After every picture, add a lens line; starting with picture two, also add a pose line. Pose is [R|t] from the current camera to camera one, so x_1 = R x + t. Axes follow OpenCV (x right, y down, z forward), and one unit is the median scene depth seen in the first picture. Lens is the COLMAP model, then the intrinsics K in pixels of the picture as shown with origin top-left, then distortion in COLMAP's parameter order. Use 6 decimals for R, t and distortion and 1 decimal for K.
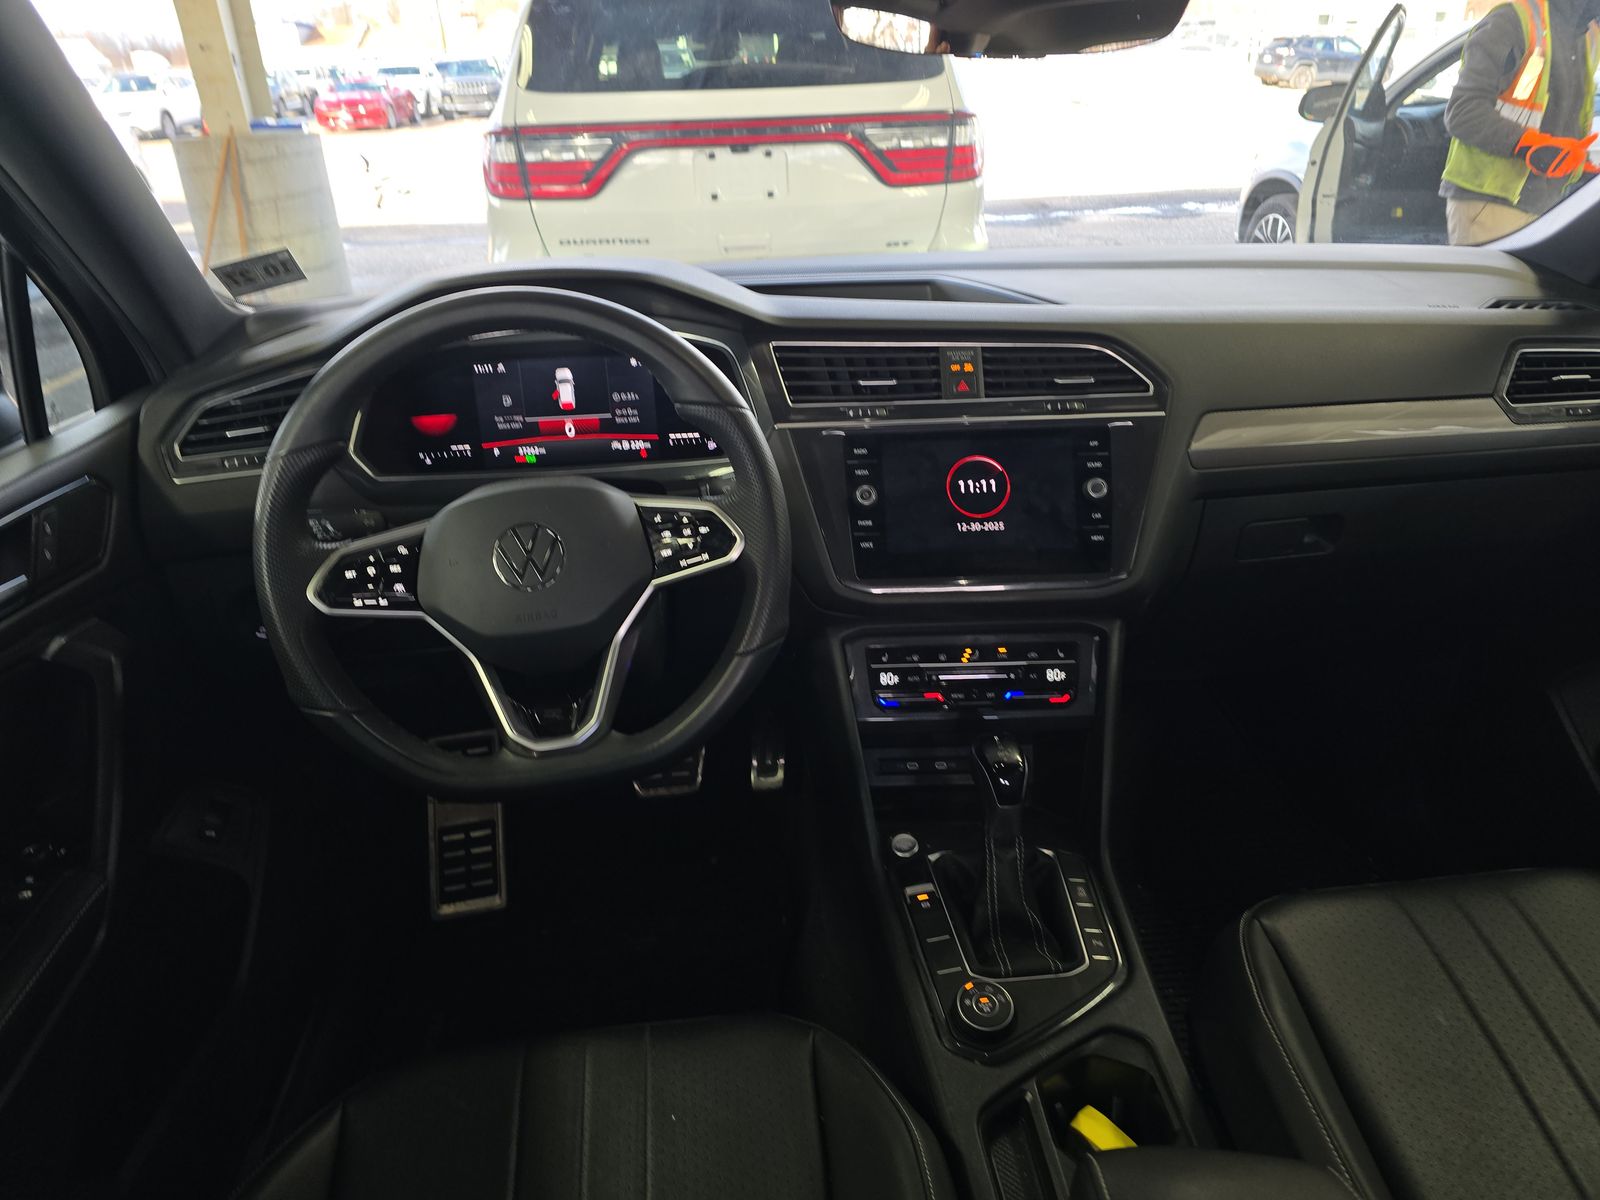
lens RADIAL K [[1091.0, 0, 820.2], [0, 1091.0, 595.8], [0, 0, 1]] dist [0.082596, -0.084242]
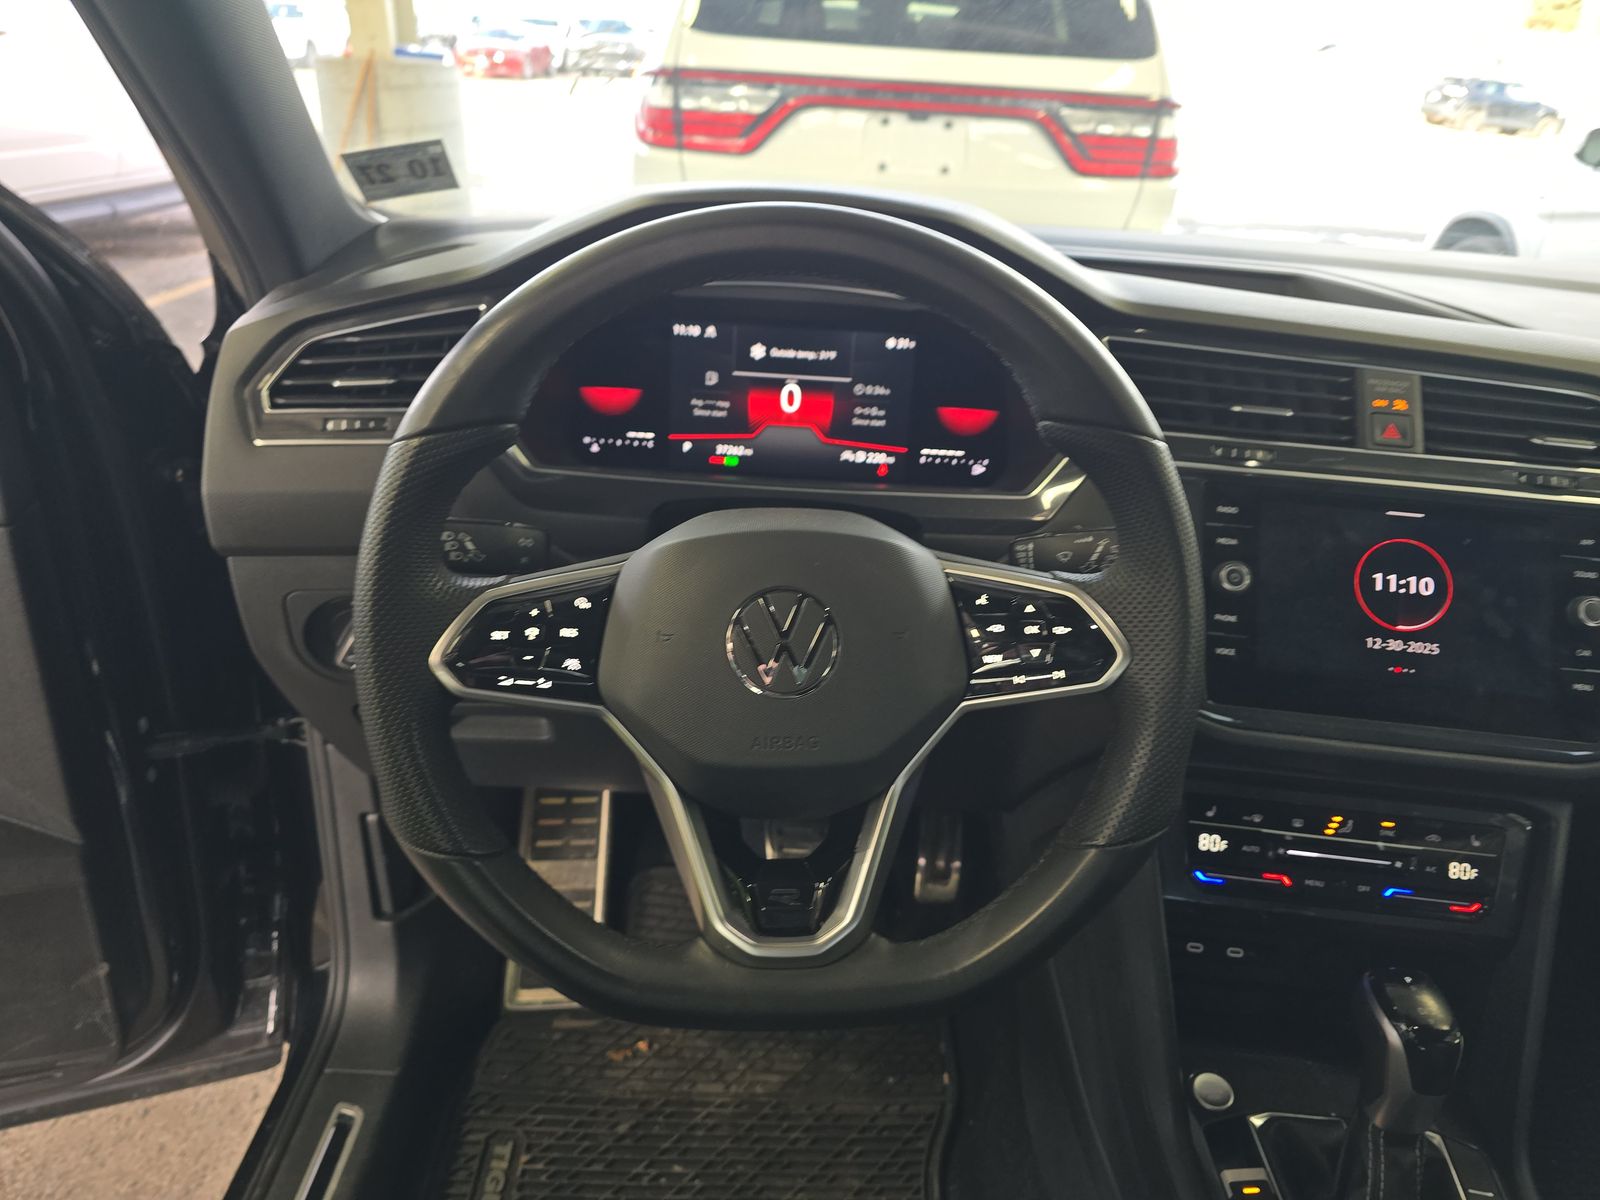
lens RADIAL K [[1047.0, 0, 797.1], [0, 1047.0, 595.6], [0, 0, 1]] dist [0.062404, -0.058871]
pose [[0.990274, 0.126860, -0.057124, -0.170933], [-0.125908, 0.991840, 0.019991, -0.056188], [0.059194, -0.012604, 0.998167, 0.311573]]
